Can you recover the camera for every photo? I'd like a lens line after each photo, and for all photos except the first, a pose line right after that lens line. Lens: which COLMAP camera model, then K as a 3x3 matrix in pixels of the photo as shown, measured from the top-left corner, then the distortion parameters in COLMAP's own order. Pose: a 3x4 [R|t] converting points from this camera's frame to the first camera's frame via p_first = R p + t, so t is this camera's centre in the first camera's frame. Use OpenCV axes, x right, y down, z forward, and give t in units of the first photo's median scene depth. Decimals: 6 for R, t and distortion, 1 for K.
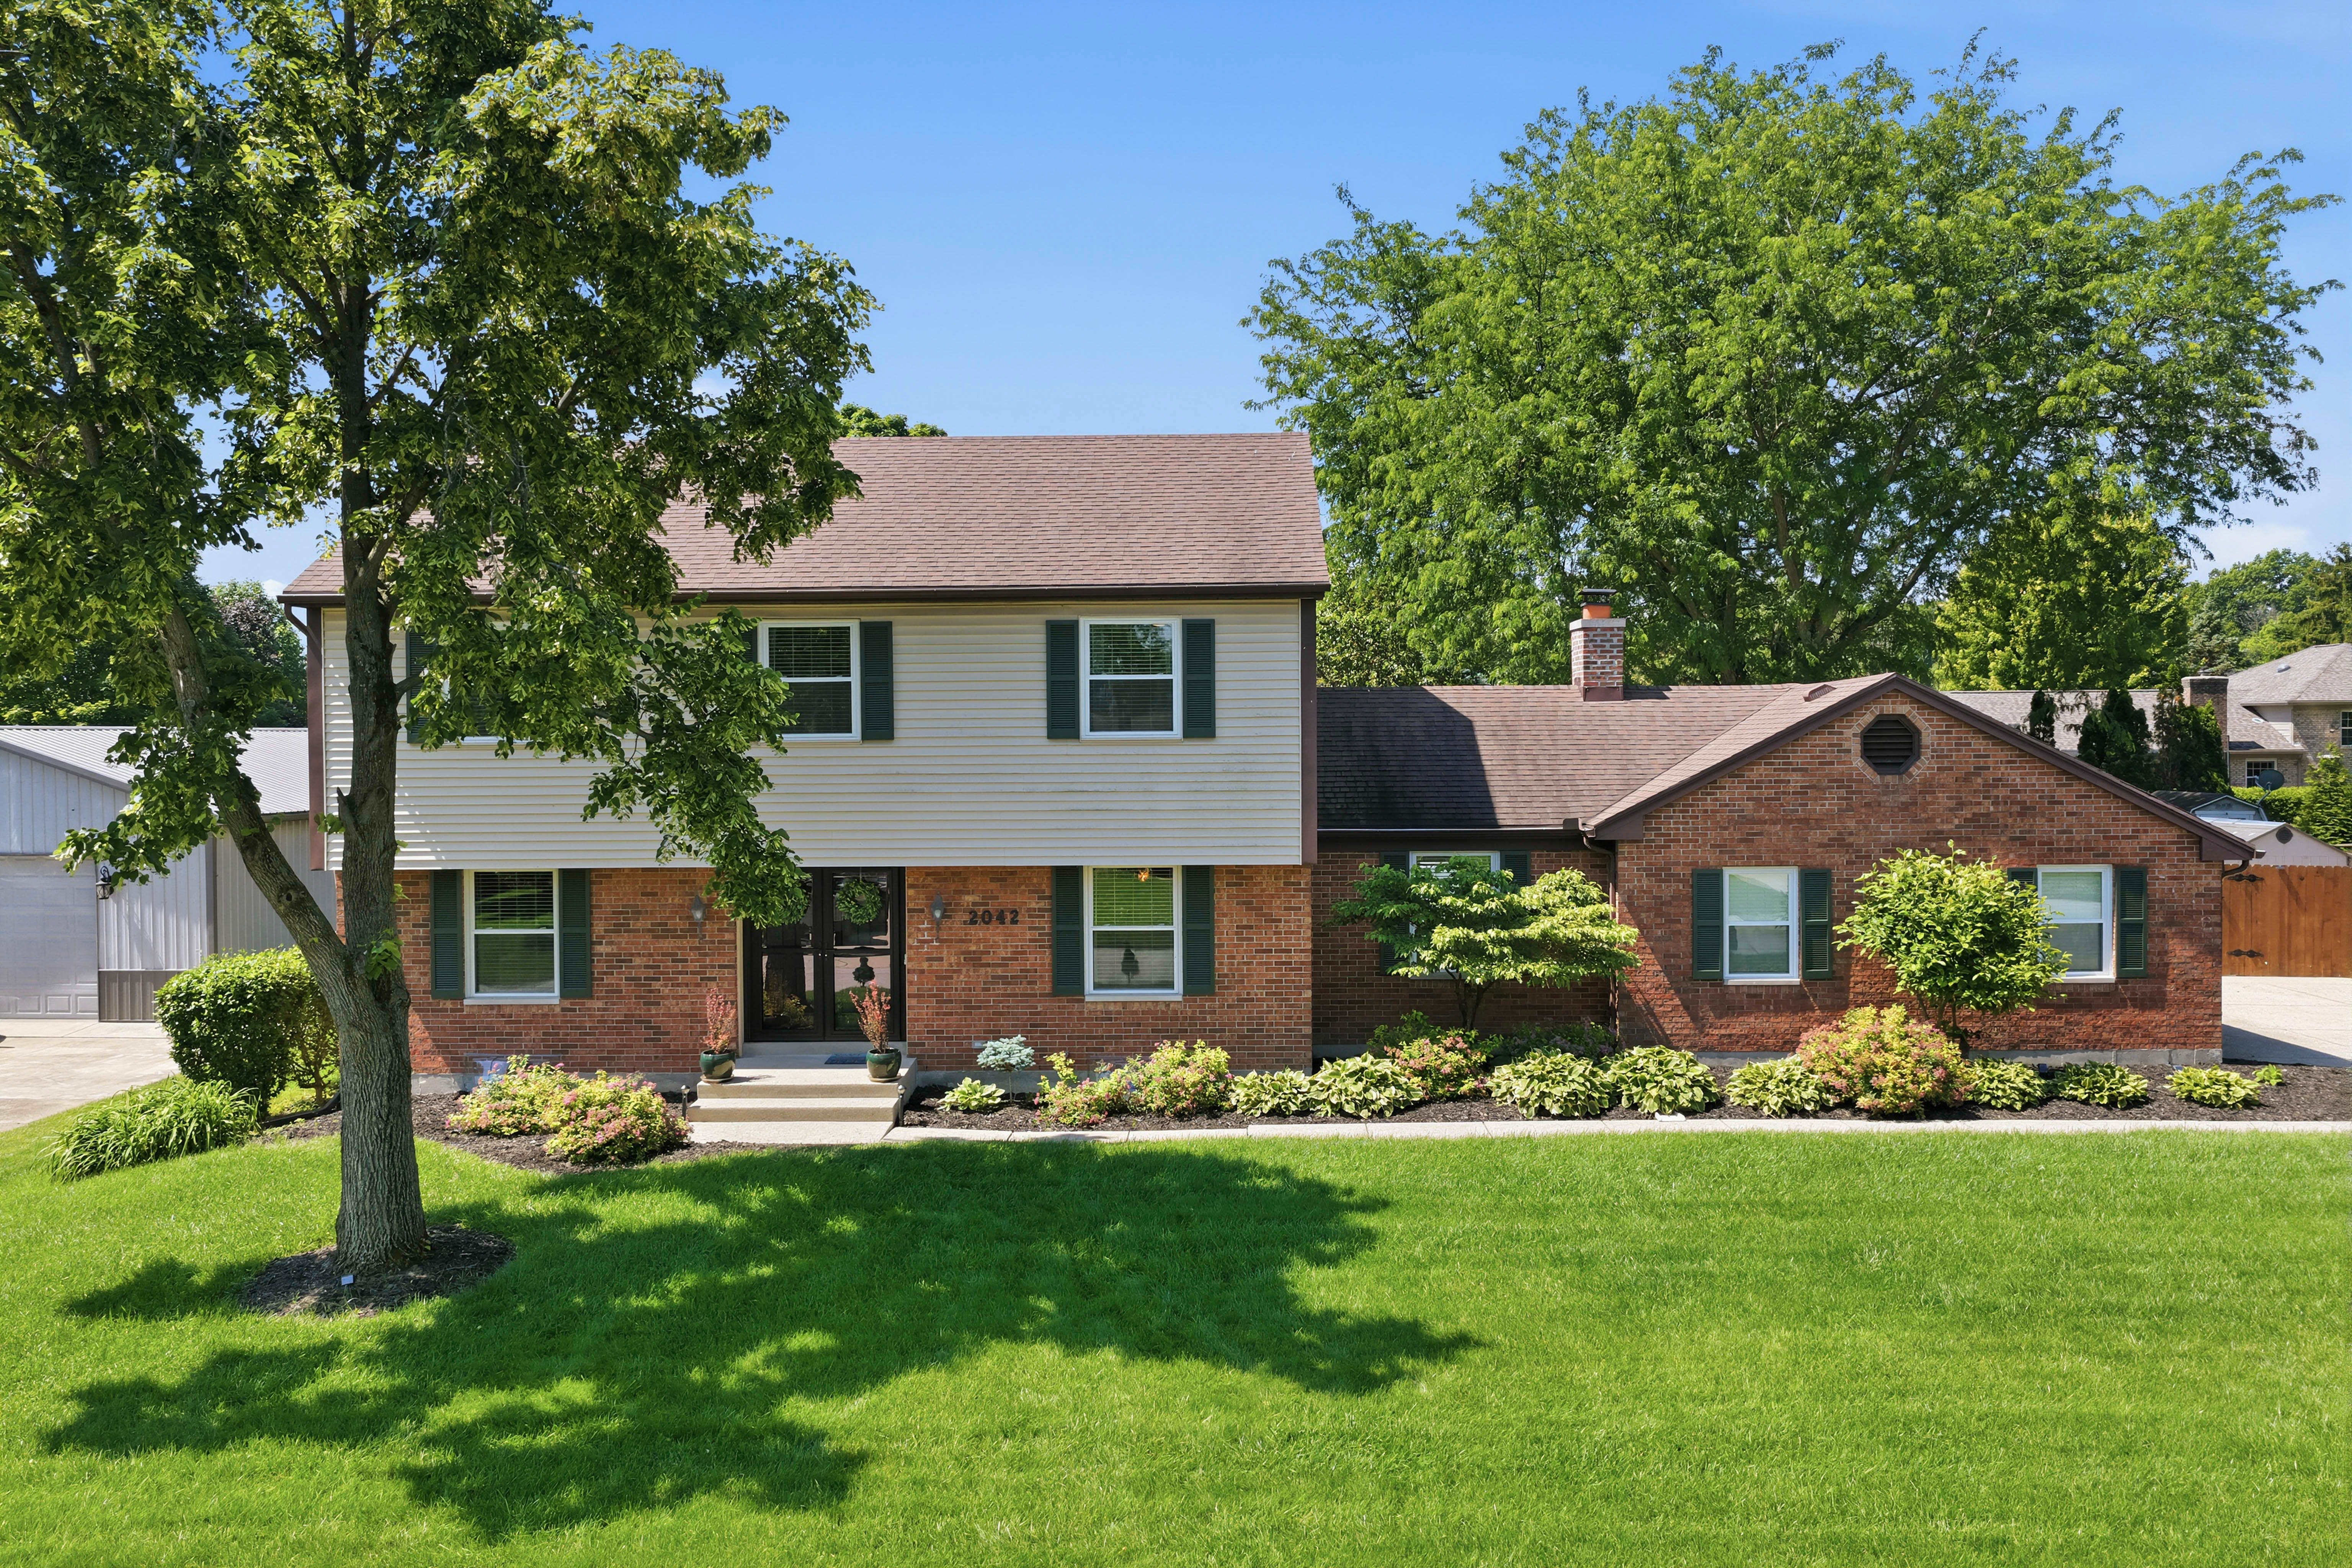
lens RADIAL K [[1972.0, 0, 1164.8], [0, 1972.0, 769.8], [0, 0, 1]] dist [-0.002612, 0.019429]
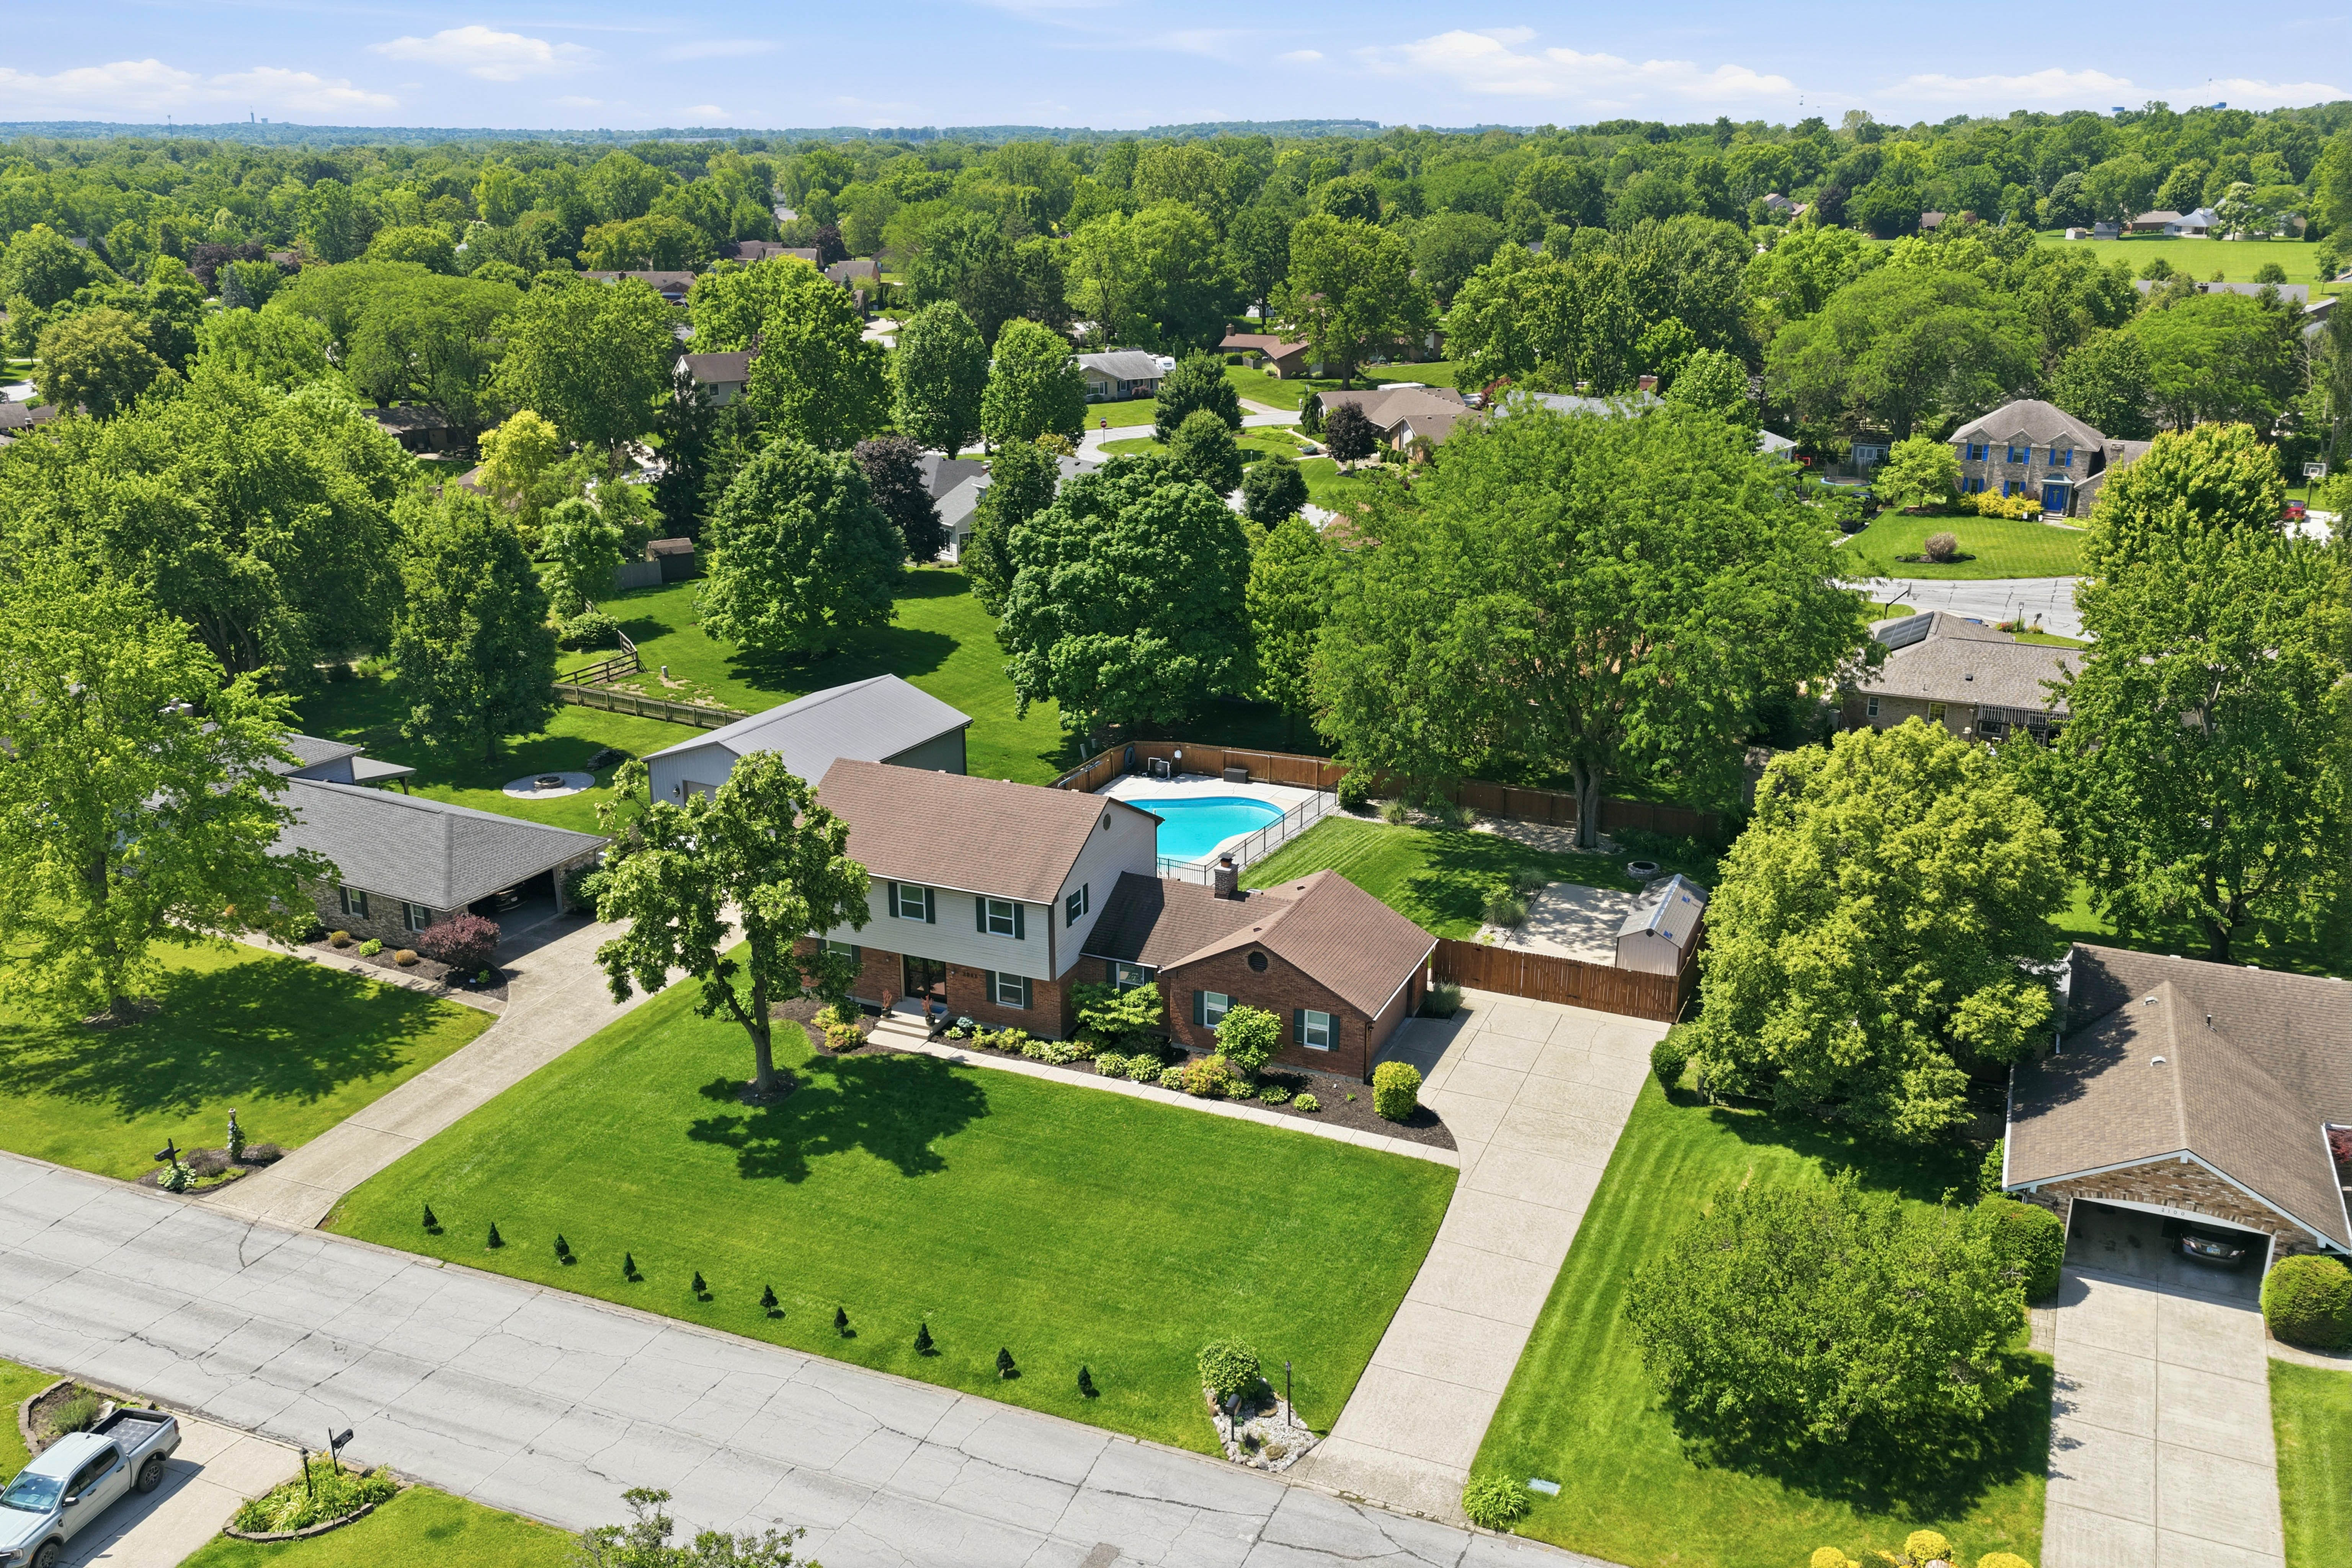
lens RADIAL K [[1972.0, 0, 1186.2], [0, 1972.0, 788.3], [0, 0, 1]] dist [-0.002612, 0.019429]
pose [[0.921832, 0.129925, -0.365164, 1.377733], [-0.012060, 0.951301, 0.308028, -1.215531], [0.387401, -0.279546, 0.878507, -1.591307]]
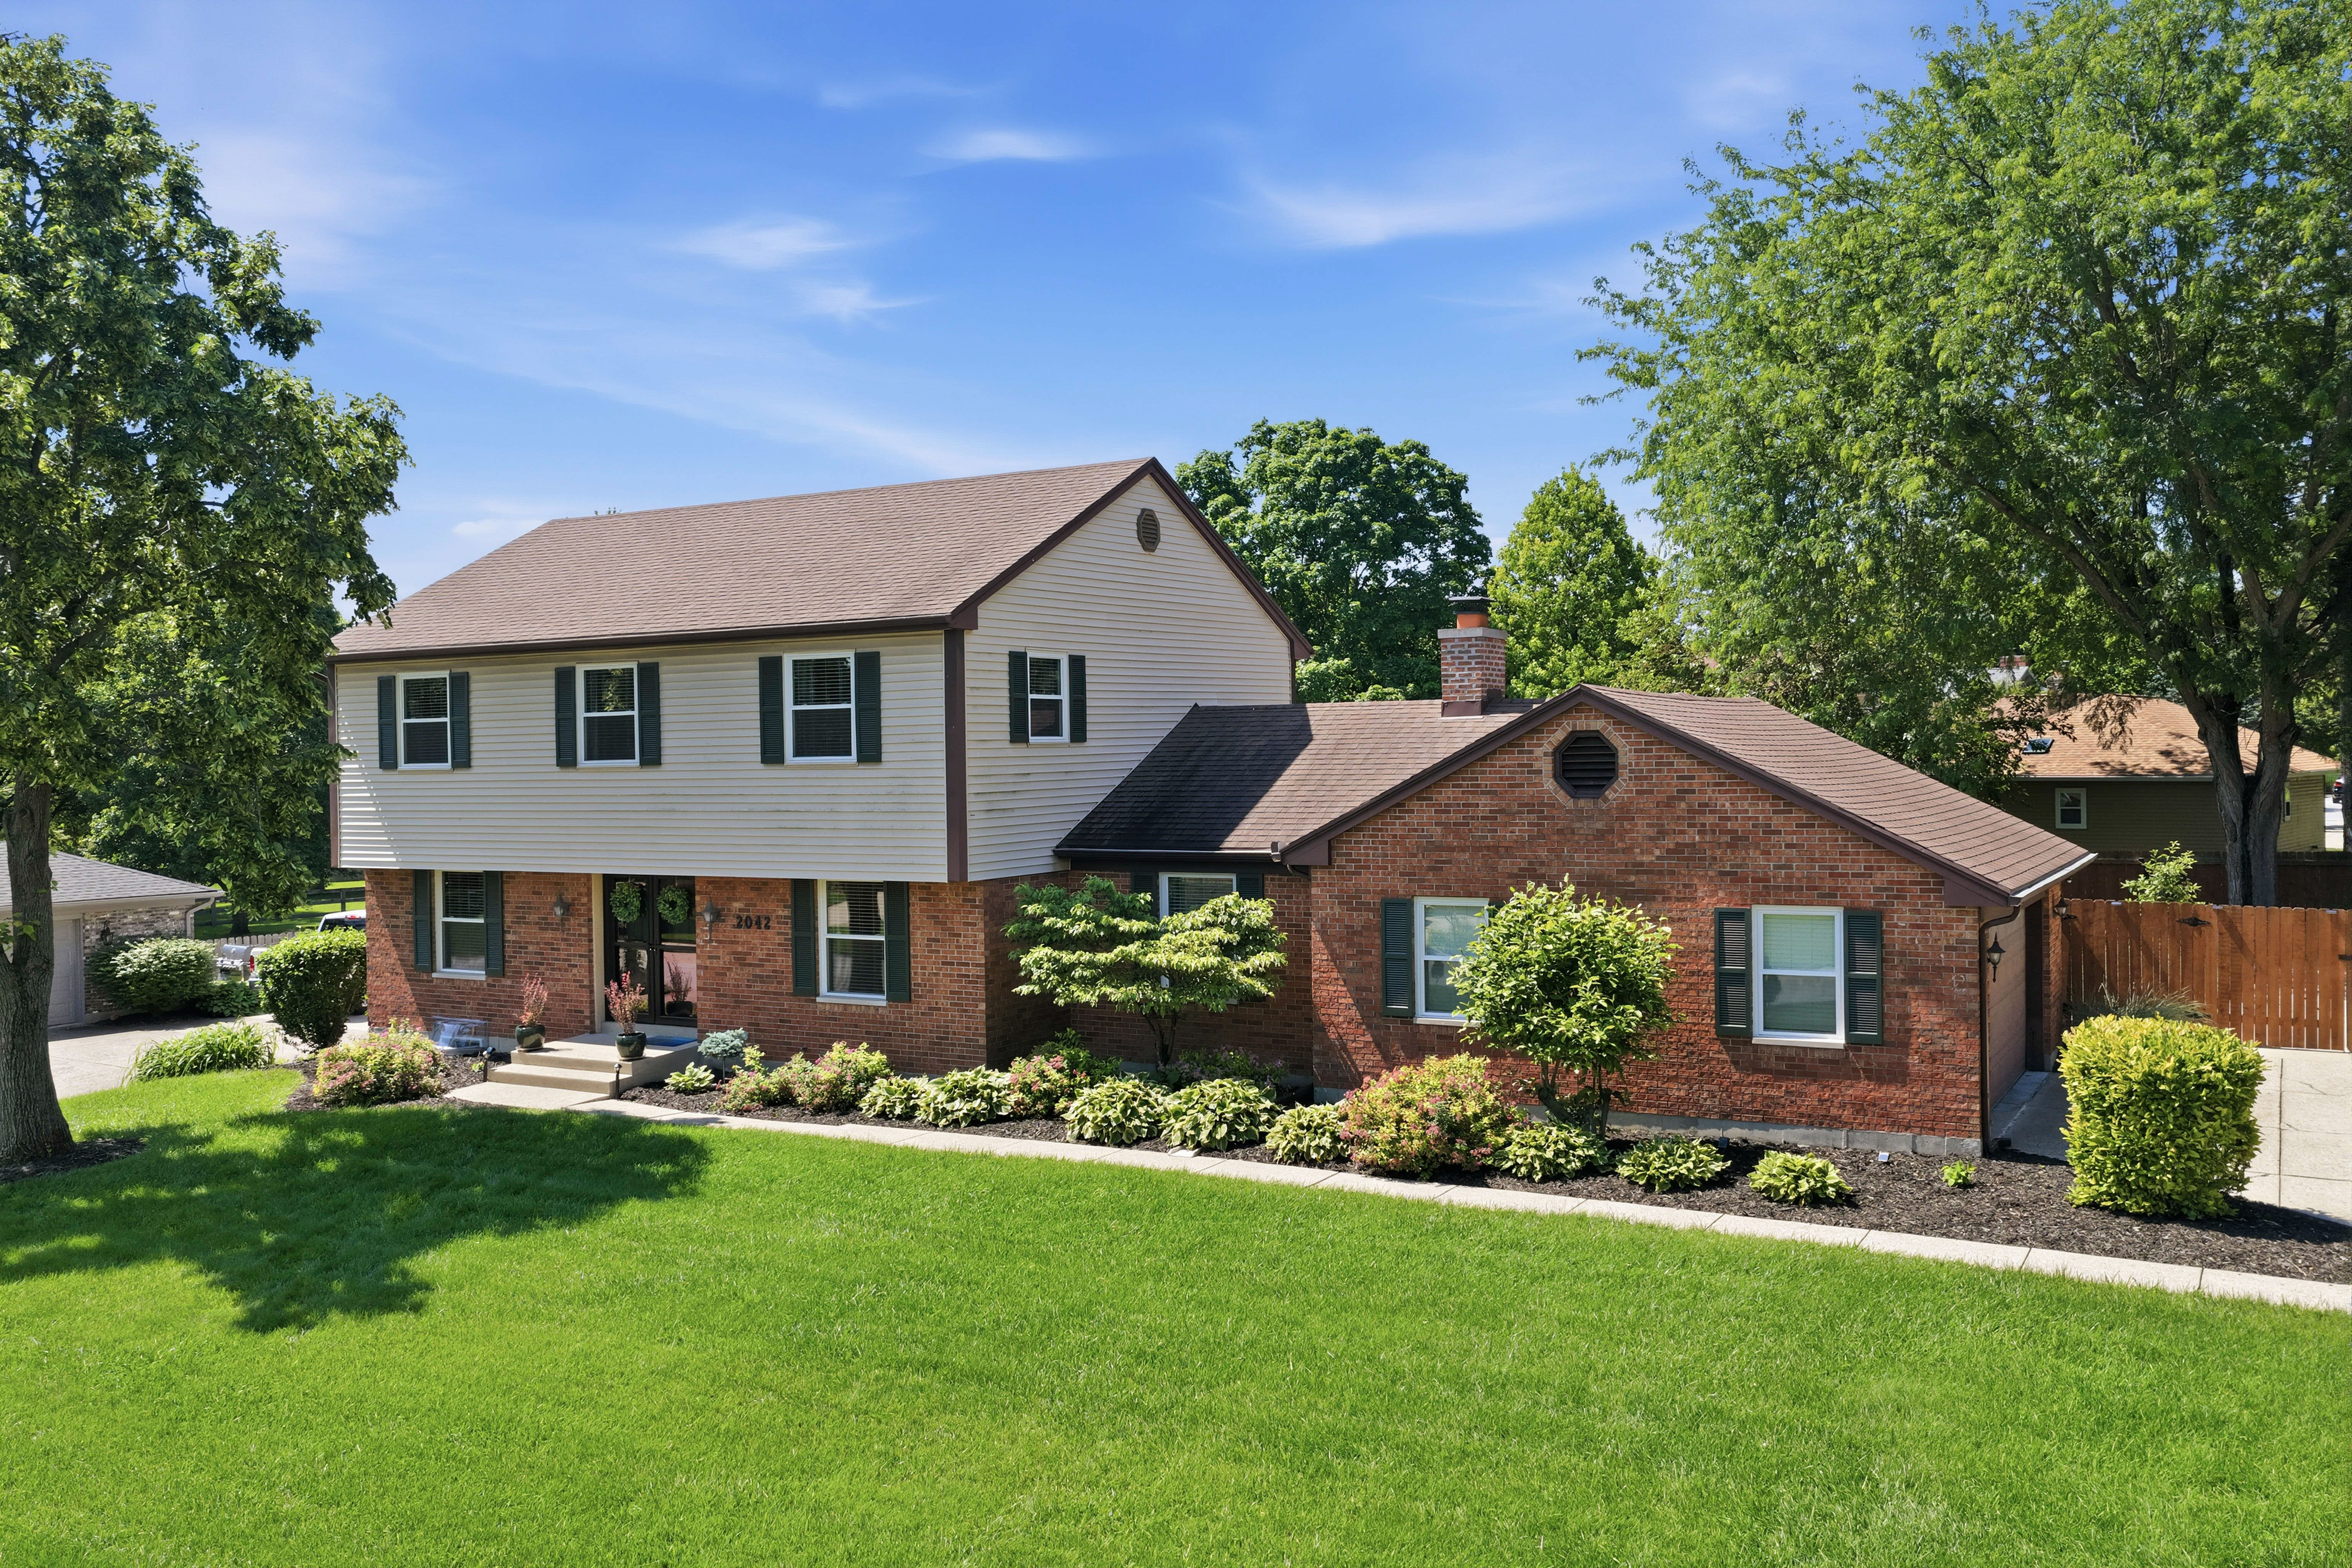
lens RADIAL K [[1972.0, 0, 1174.1], [0, 1972.0, 785.1], [0, 0, 1]] dist [-0.002612, 0.019429]
pose [[0.870865, 0.001413, -0.491520, 0.690147], [0.002994, 0.999962, 0.008179, -0.012113], [0.491513, -0.008595, 0.870828, 0.144558]]
